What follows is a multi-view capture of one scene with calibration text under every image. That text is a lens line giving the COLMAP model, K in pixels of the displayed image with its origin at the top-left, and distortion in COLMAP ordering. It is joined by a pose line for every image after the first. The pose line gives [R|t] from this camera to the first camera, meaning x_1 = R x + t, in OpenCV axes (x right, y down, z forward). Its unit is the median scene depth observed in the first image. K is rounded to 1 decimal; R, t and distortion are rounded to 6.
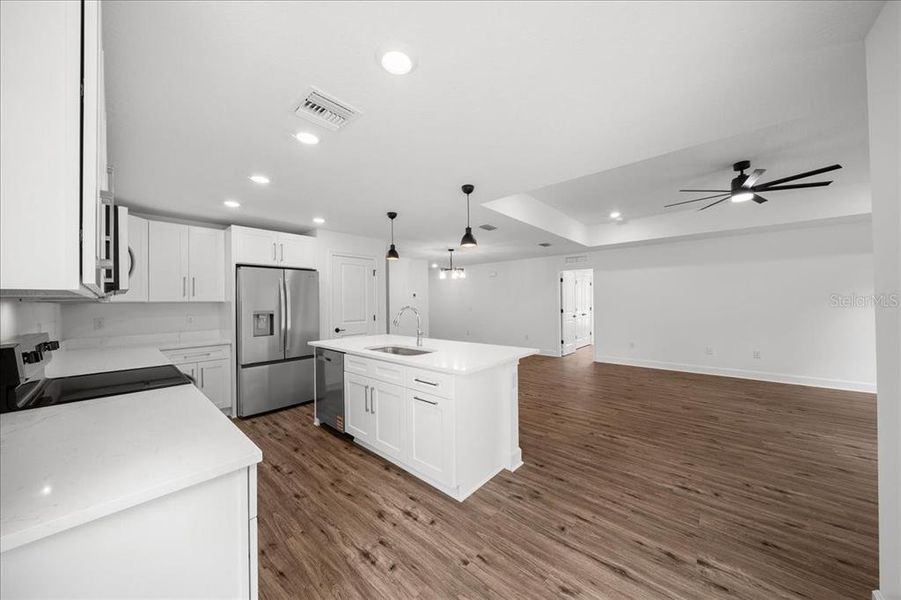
lens RADIAL K [[302.8, 0, 457.6], [0, 302.8, 297.7], [0, 0, 1]] dist [-0.014244, 0.000050]
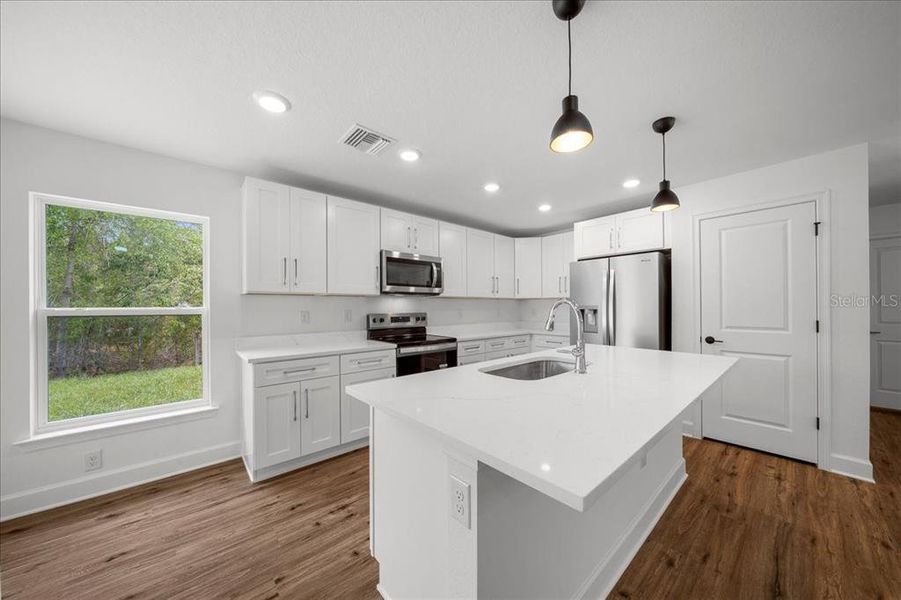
lens RADIAL K [[311.3, 0, 453.8], [0, 311.3, 304.6], [0, 0, 1]] dist [-0.018748, 0.000012]
pose [[-0.128707, 0.005499, -0.991667, 0.742410], [0.015424, 0.999875, 0.003542, 0.063705], [0.991563, -0.014839, -0.128775, 1.434053]]
